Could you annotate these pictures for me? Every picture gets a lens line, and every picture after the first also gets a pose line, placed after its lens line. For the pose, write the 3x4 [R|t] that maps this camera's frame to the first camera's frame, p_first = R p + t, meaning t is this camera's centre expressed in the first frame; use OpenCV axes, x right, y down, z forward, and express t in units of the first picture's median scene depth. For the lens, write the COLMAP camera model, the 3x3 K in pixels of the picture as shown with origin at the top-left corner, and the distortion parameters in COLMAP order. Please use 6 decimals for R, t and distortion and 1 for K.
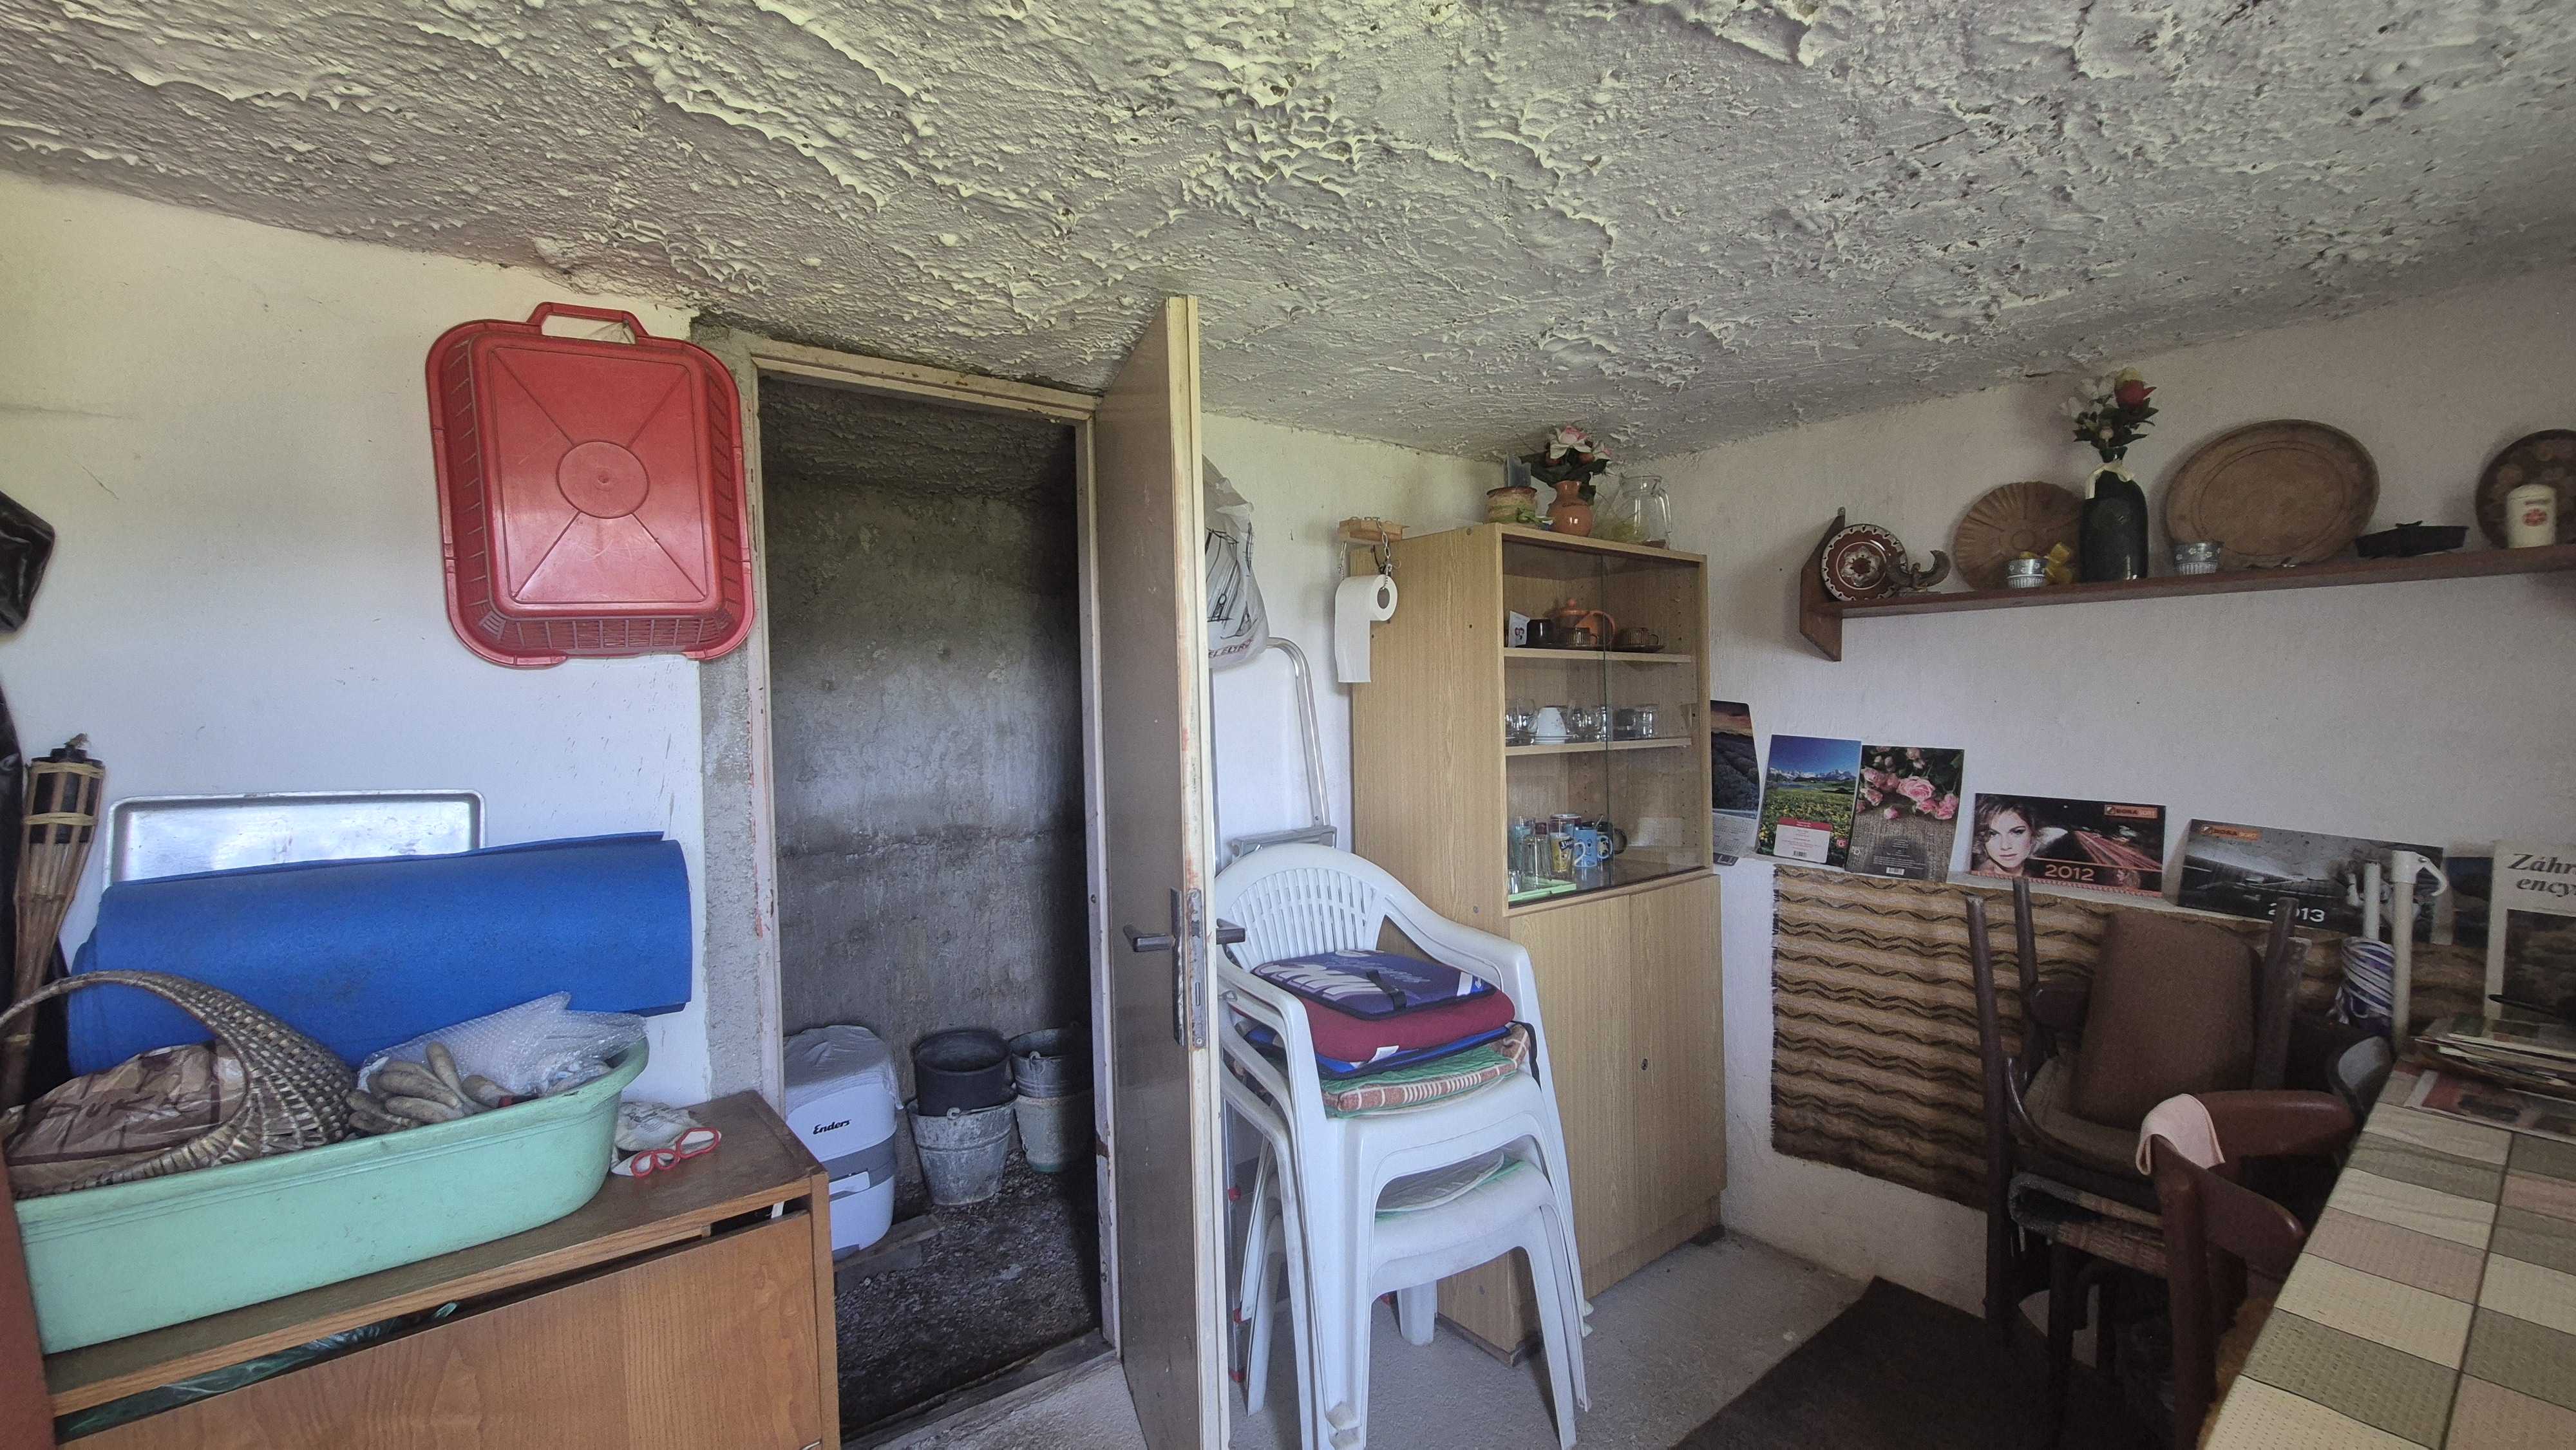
lens RADIAL K [[1061.7, 0, 1284.0], [0, 1061.7, 710.3], [0, 0, 1]] dist [0.000776, -0.000009]
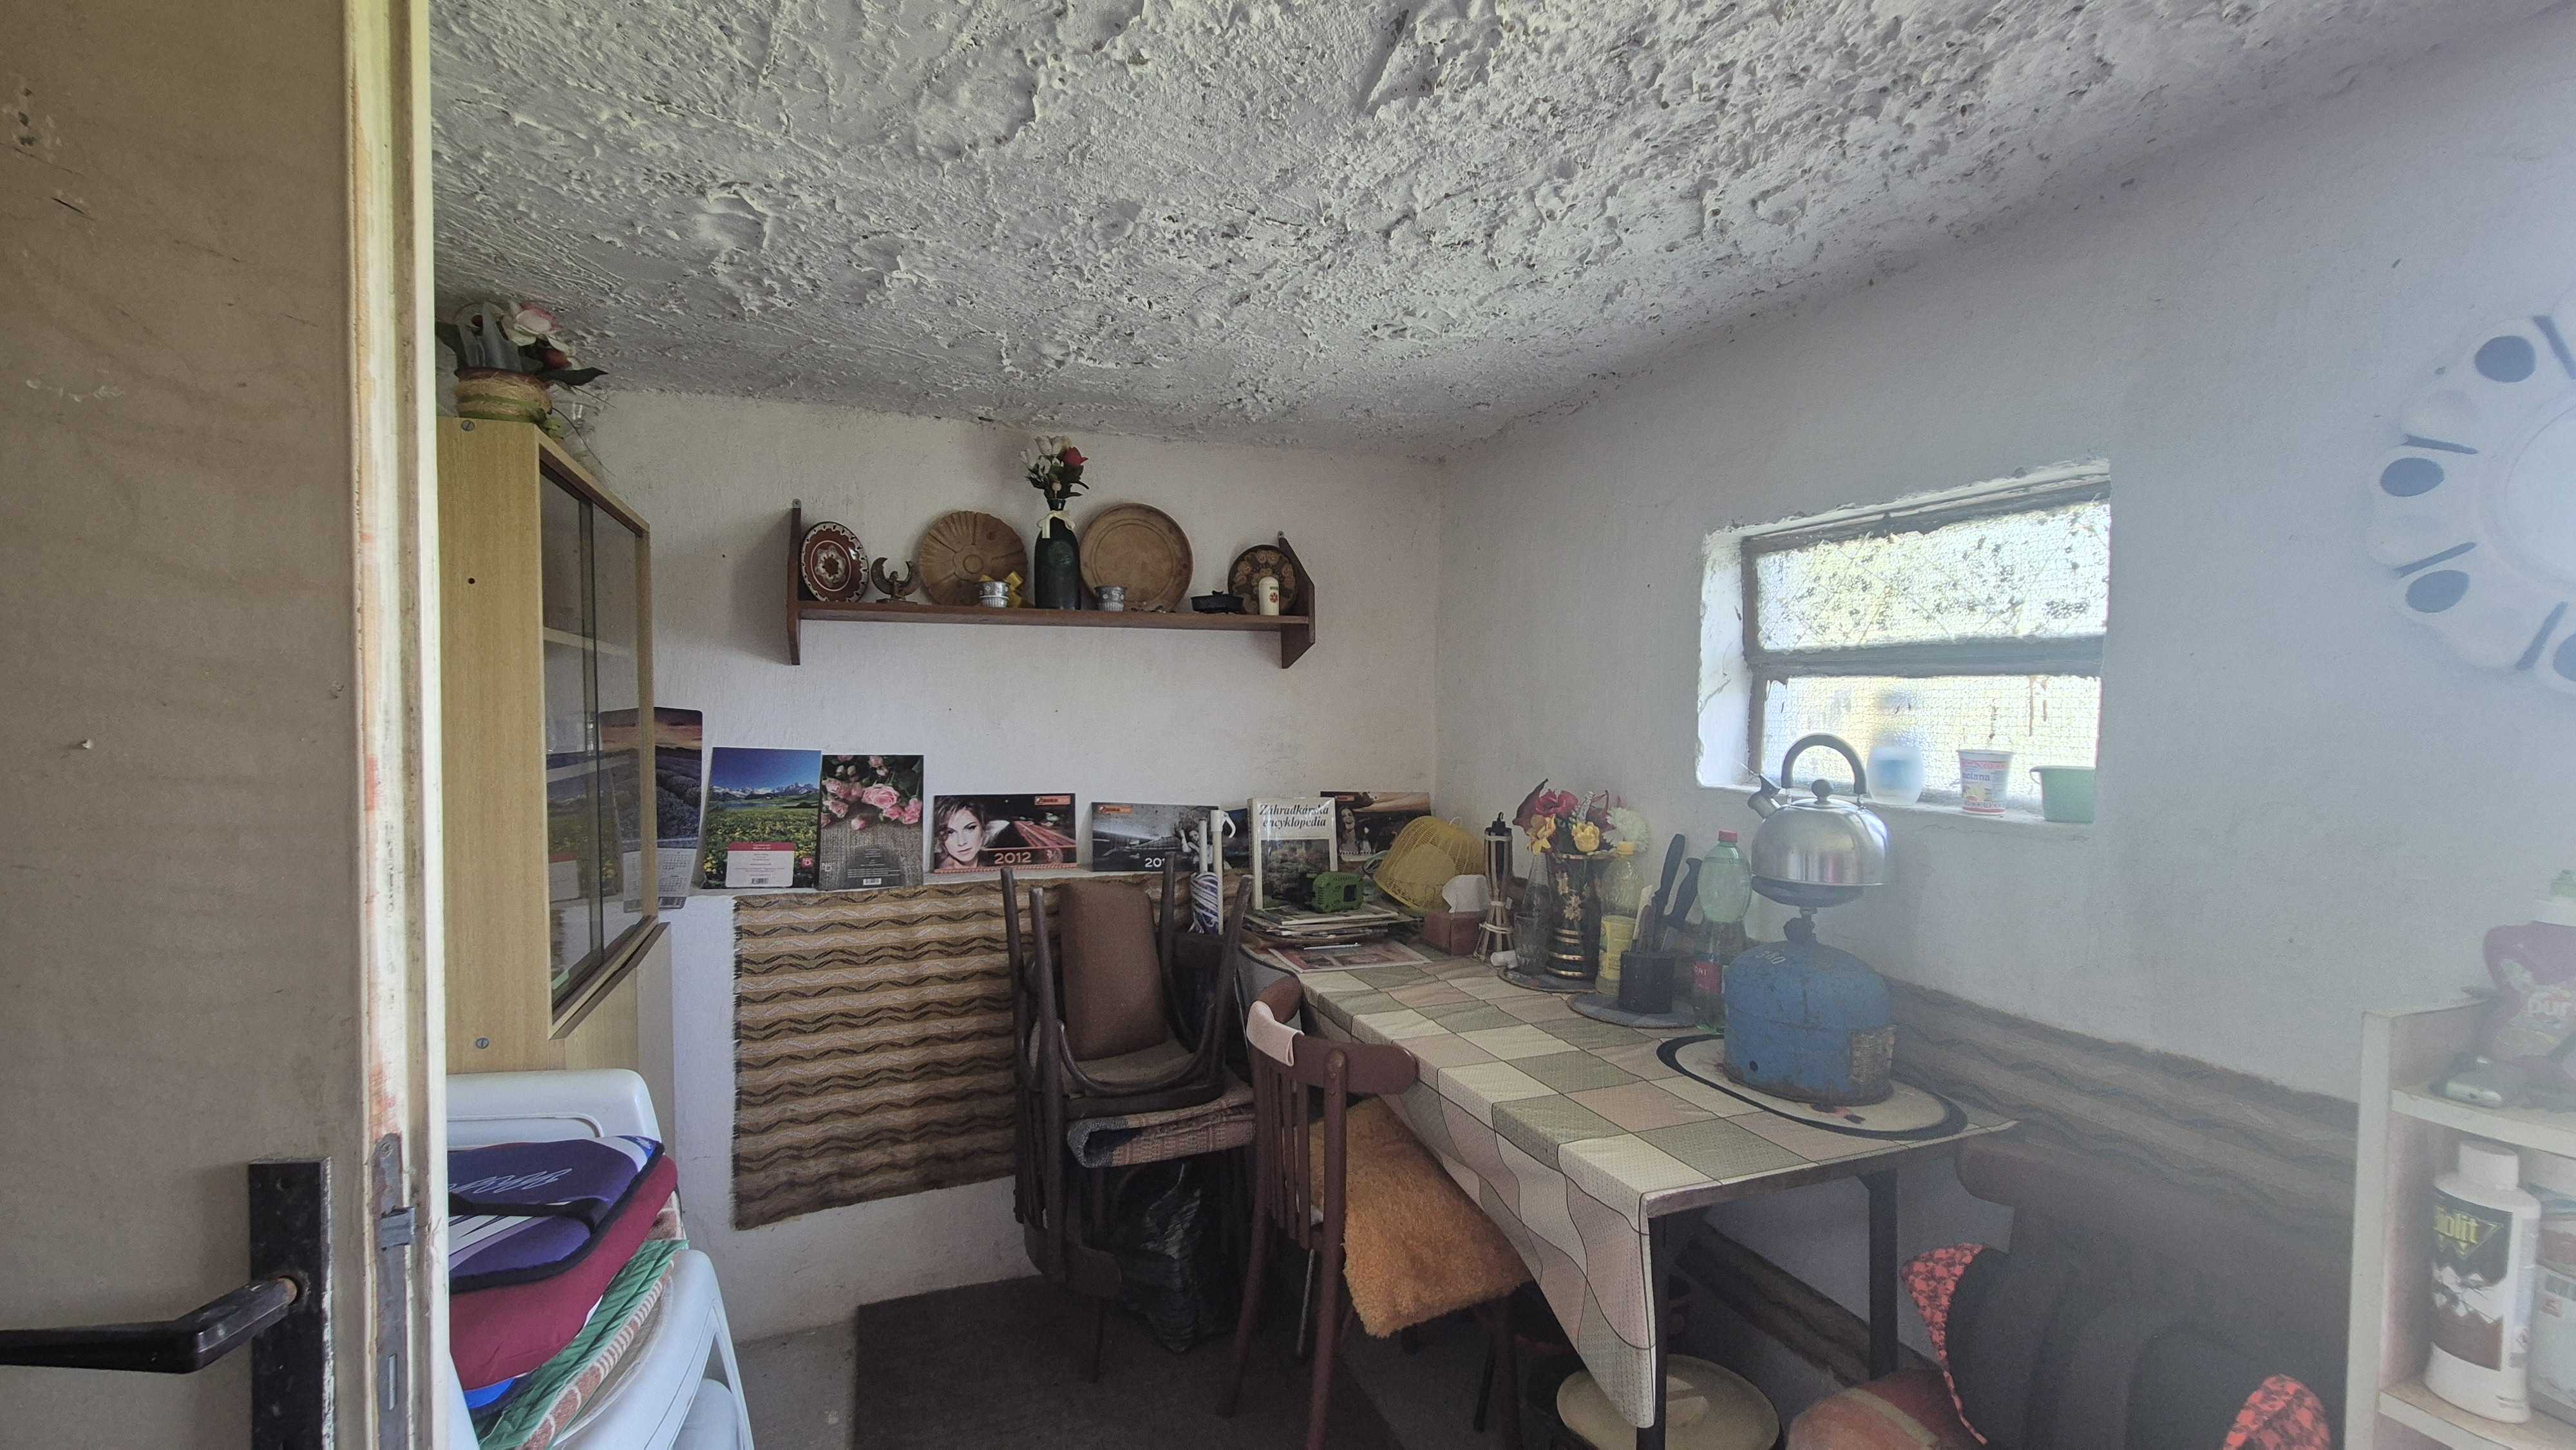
lens RADIAL K [[1061.7, 0, 1284.0], [0, 1061.7, 710.3], [0, 0, 1]] dist [0.000776, -0.000009]
pose [[0.285733, 0.004384, 0.958299, -0.263739], [0.005954, 0.999962, -0.006350, 0.001506], [-0.958291, 0.007520, 0.285696, 0.361244]]
